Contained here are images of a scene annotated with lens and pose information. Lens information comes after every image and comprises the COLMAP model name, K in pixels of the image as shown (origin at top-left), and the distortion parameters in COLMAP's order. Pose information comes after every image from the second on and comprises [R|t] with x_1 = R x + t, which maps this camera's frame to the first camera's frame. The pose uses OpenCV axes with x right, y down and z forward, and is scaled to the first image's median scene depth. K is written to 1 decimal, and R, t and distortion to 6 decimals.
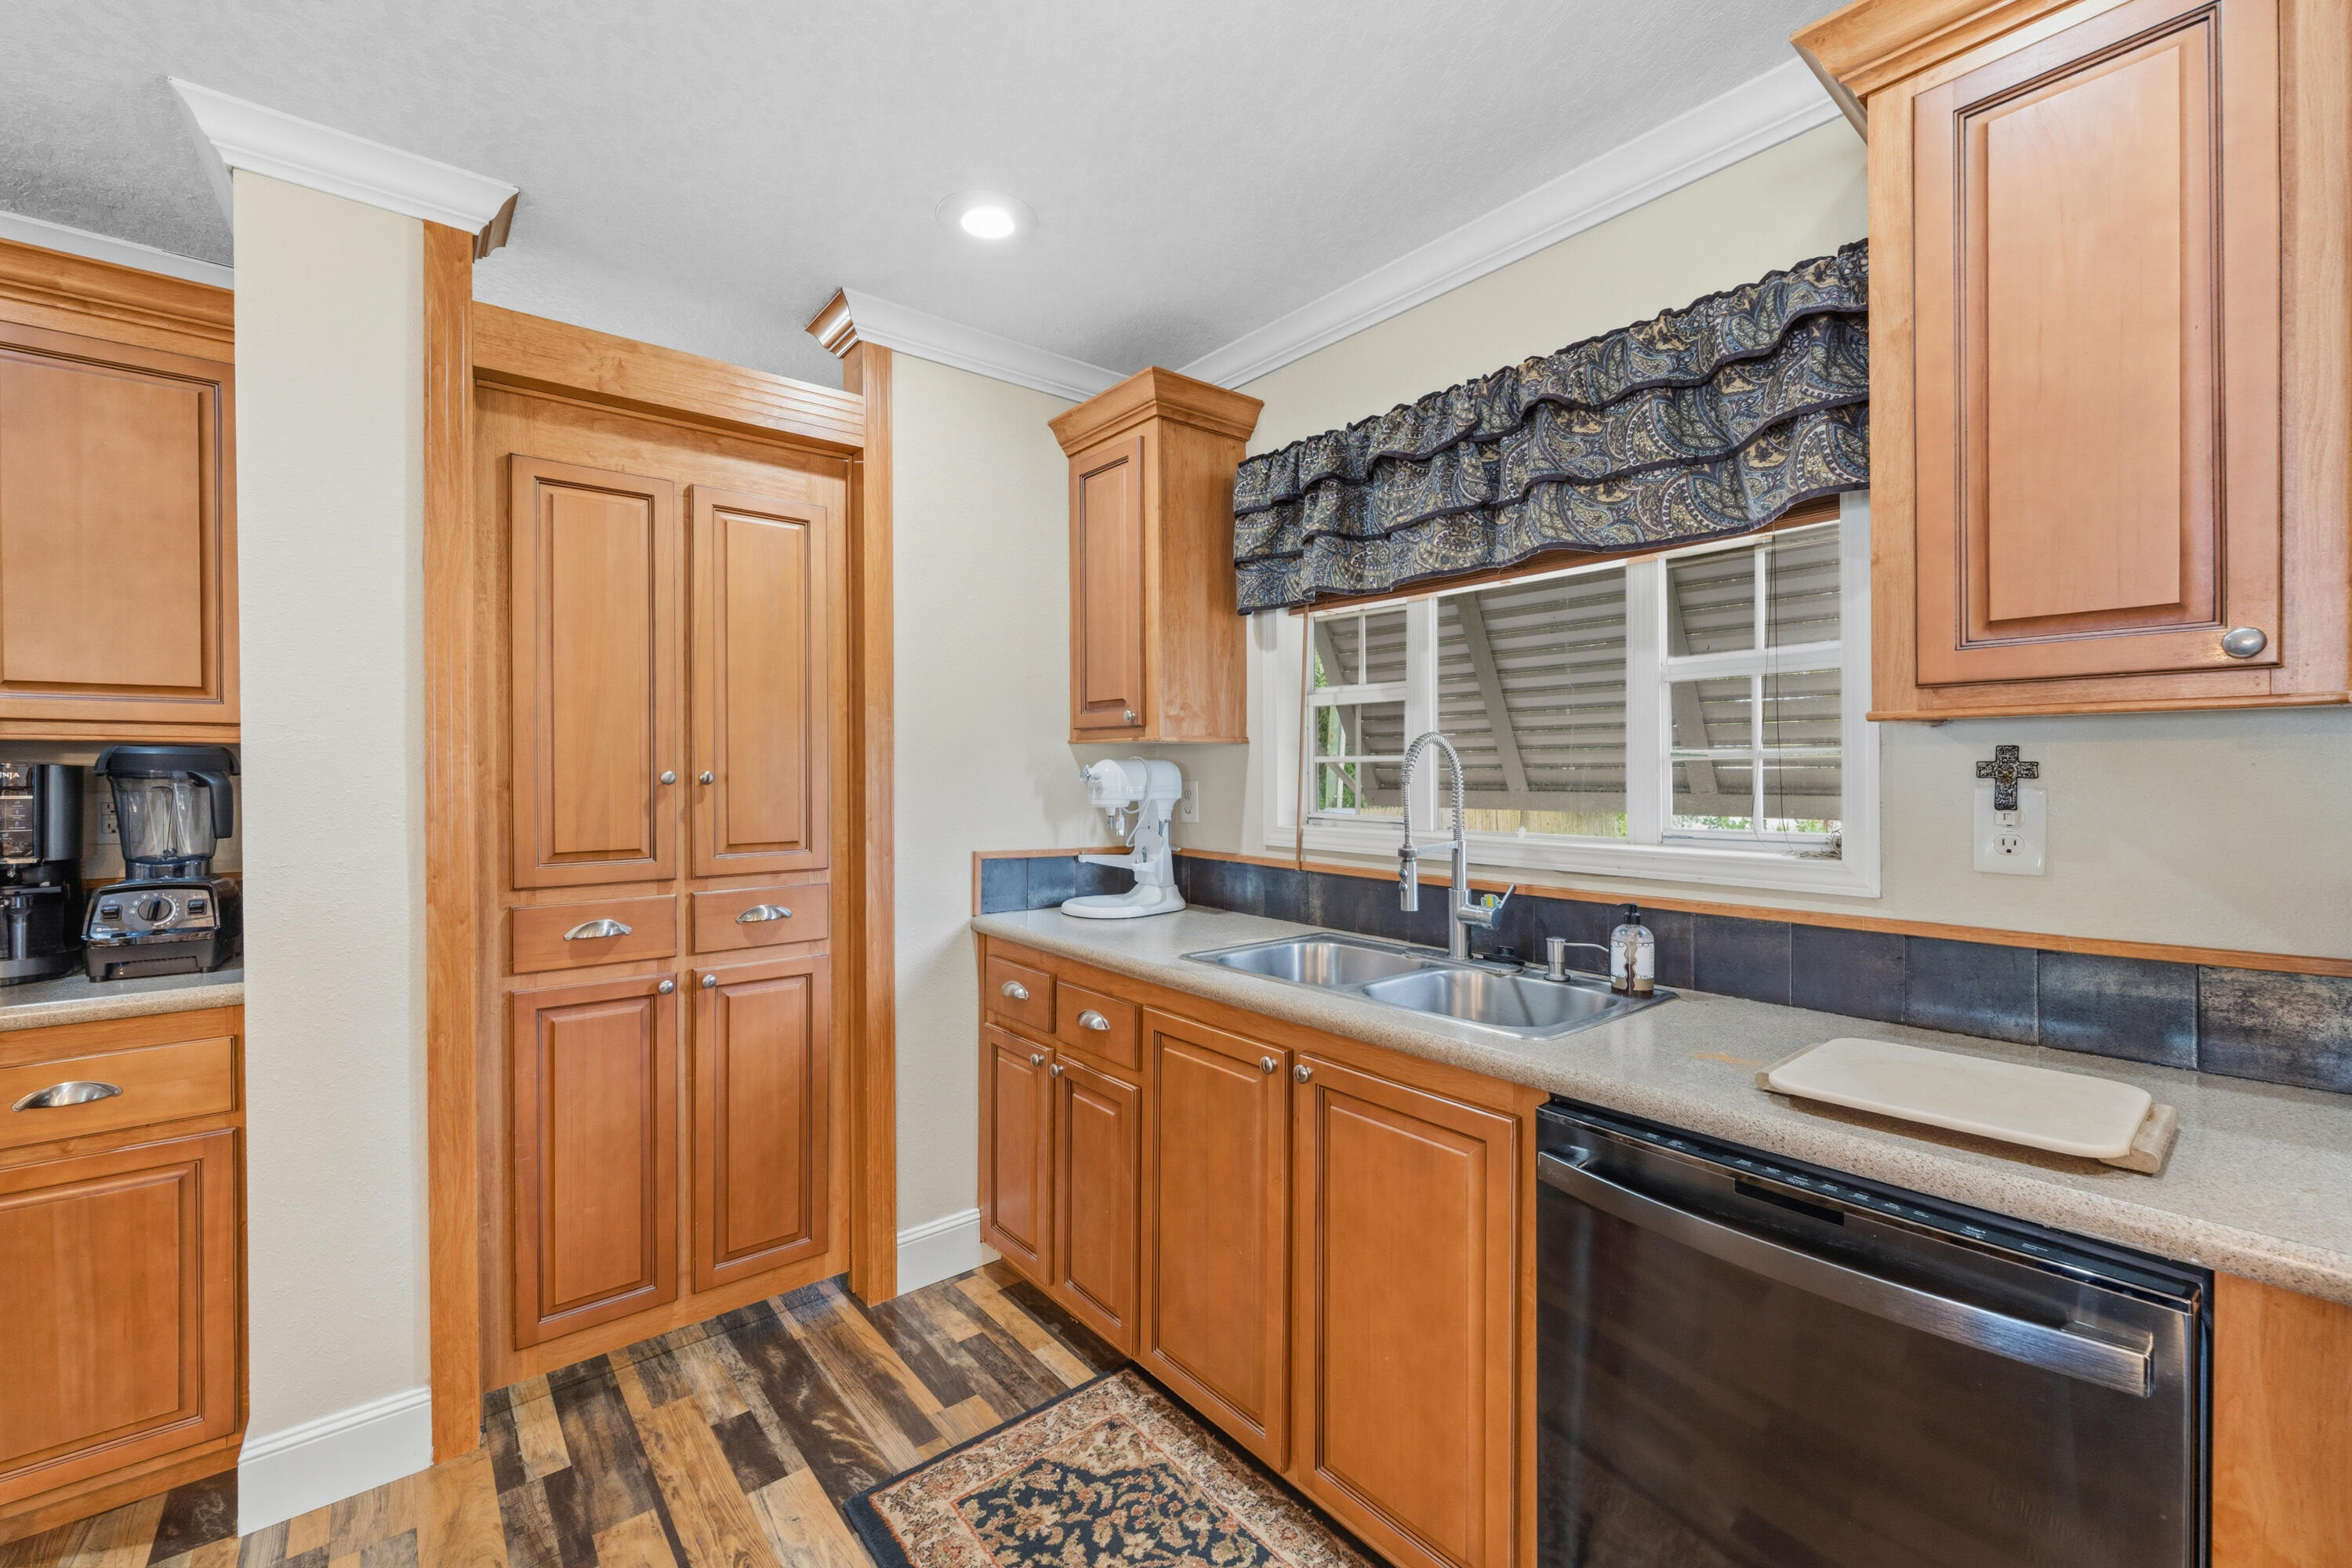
lens RADIAL K [[942.1, 0, 1172.1], [0, 942.1, 780.9], [0, 0, 1]] dist [0.000656, 0.000423]
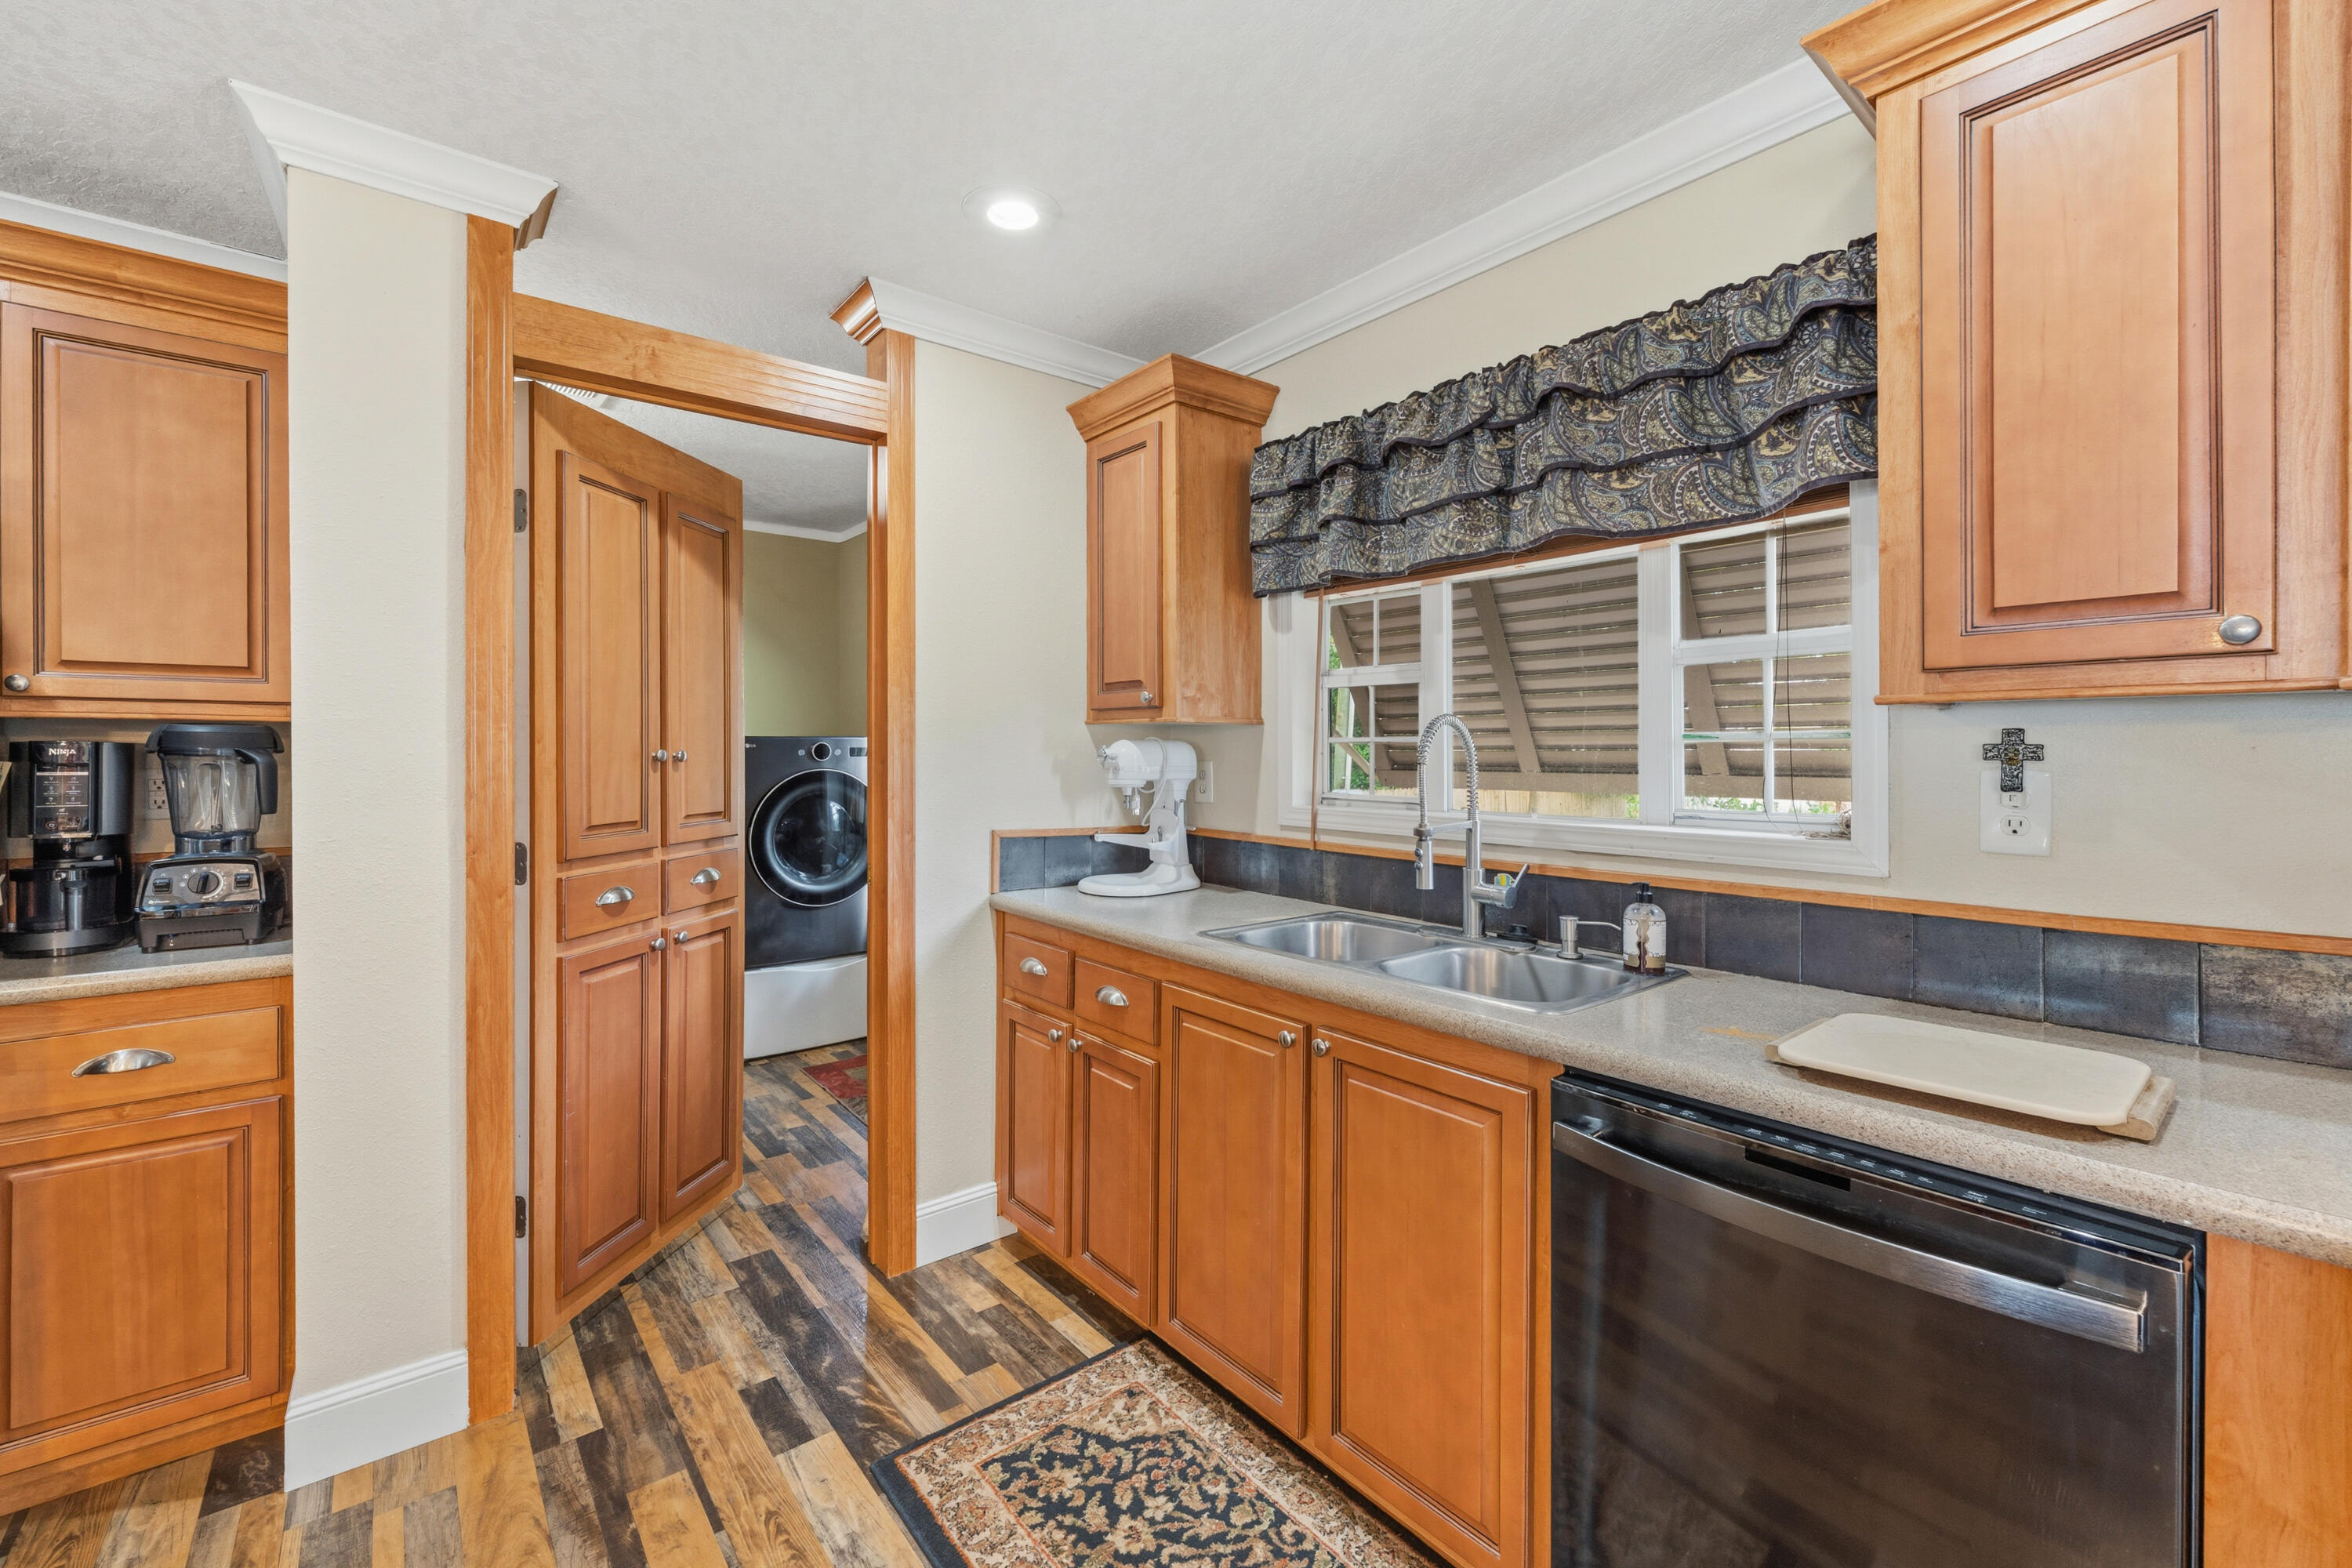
lens RADIAL K [[942.1, 0, 1172.9], [0, 942.1, 759.2], [0, 0, 1]] dist [0.000656, 0.000423]
pose [[0.999961, 0.002852, -0.008340, -0.012775], [-0.002872, 0.999993, -0.002393, 0.000689], [0.008333, 0.002417, 0.999962, -0.022292]]
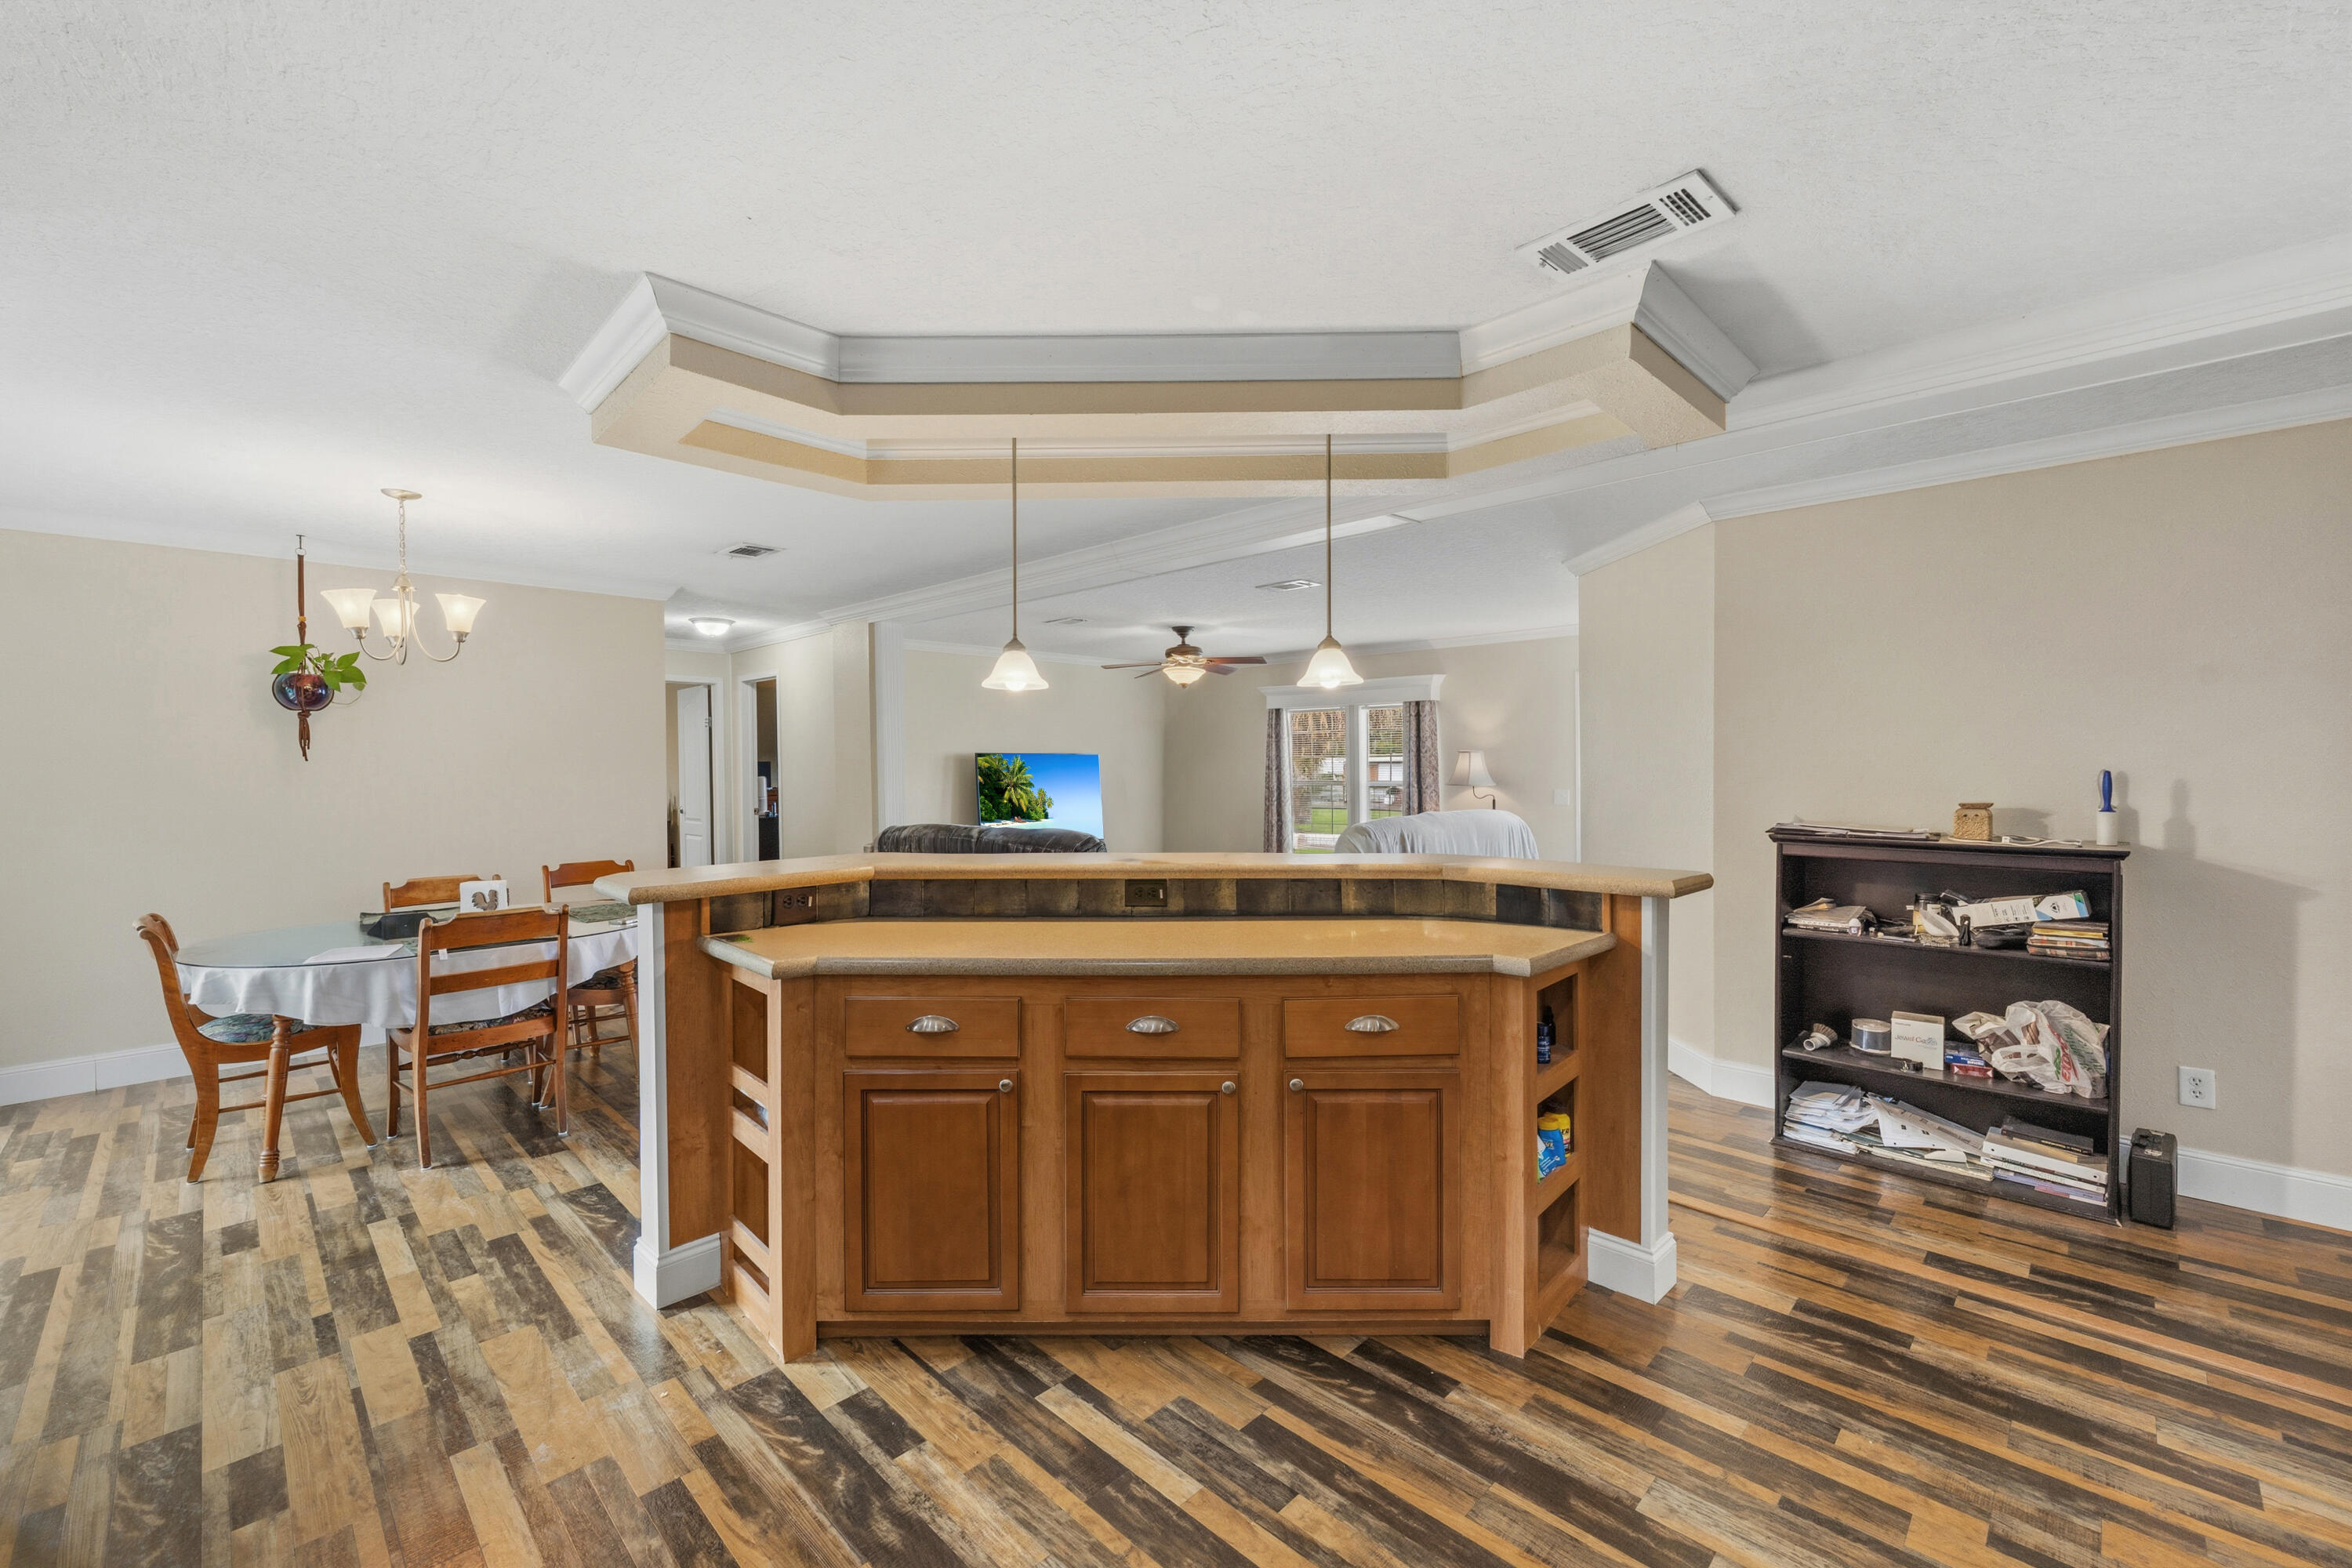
lens RADIAL K [[942.1, 0, 1176.8], [0, 942.1, 778.4], [0, 0, 1]] dist [0.000656, 0.000423]
pose [[-0.994516, 0.009518, -0.104147, -0.751555], [0.007526, 0.999782, 0.019501, -0.053550], [0.104310, 0.018610, -0.994371, 2.311522]]
